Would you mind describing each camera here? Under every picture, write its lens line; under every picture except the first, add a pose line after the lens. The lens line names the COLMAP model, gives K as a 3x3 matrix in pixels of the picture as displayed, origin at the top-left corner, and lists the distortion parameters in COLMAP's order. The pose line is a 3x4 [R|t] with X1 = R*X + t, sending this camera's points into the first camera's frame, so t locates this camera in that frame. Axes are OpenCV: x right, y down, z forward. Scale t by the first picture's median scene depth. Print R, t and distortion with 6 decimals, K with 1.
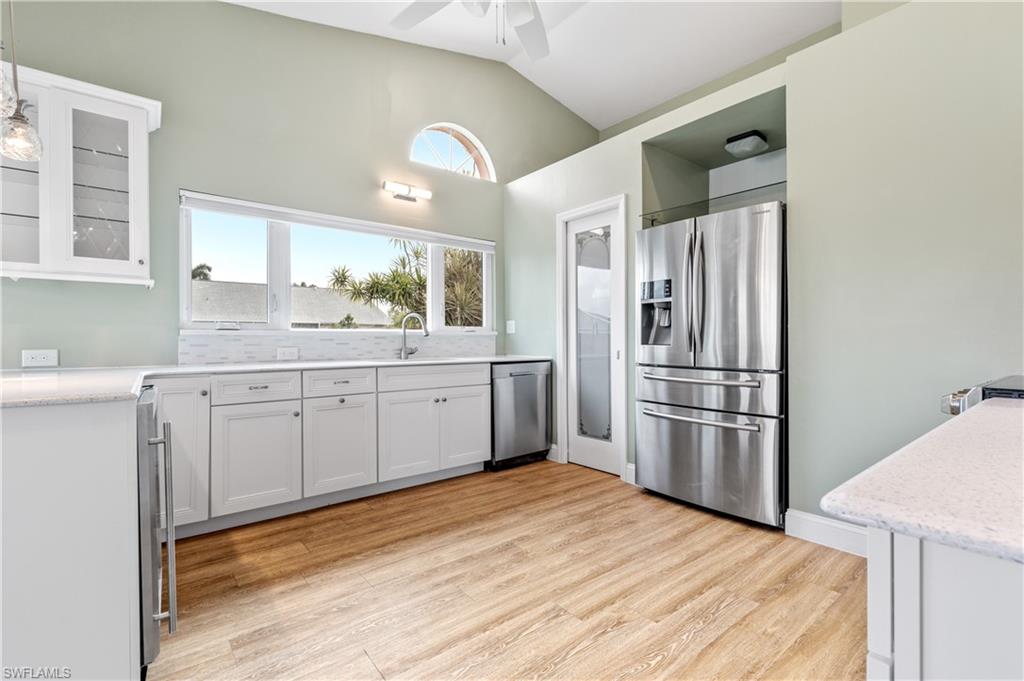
lens RADIAL K [[461.0, 0, 512.0], [0, 461.0, 340.5], [0, 0, 1]] dist [0.003714, 0.000479]
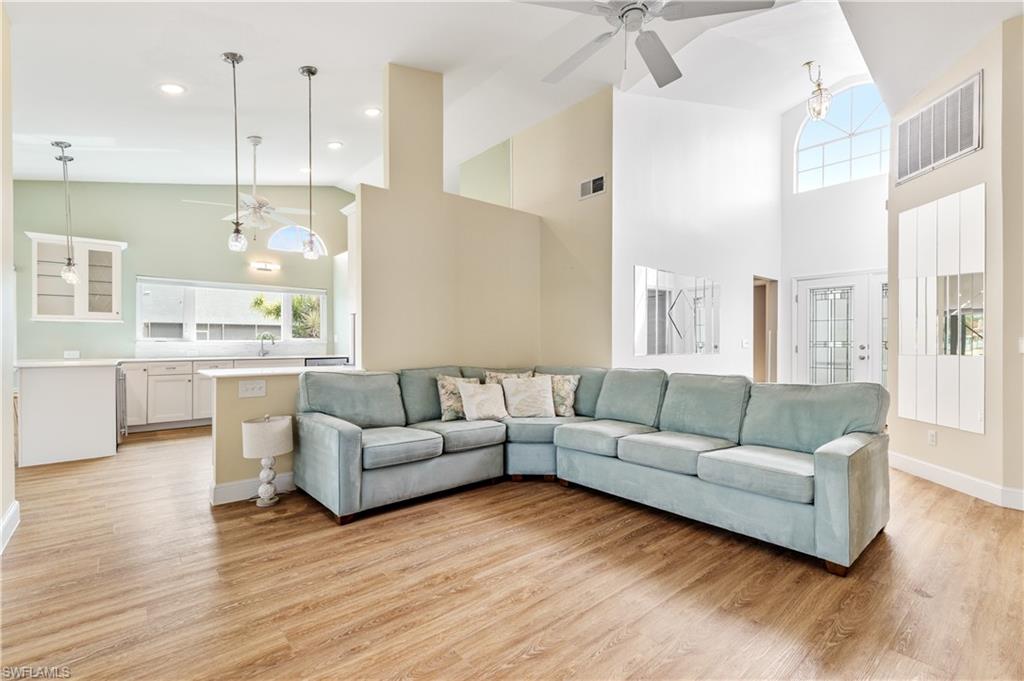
lens RADIAL K [[461.0, 0, 512.0], [0, 461.0, 340.5], [0, 0, 1]] dist [0.003714, 0.000479]
pose [[0.999660, 0.004860, 0.025602, 1.097785], [-0.004826, 0.999987, -0.001382, -0.039036], [-0.025609, 0.001258, 0.999671, -1.345383]]
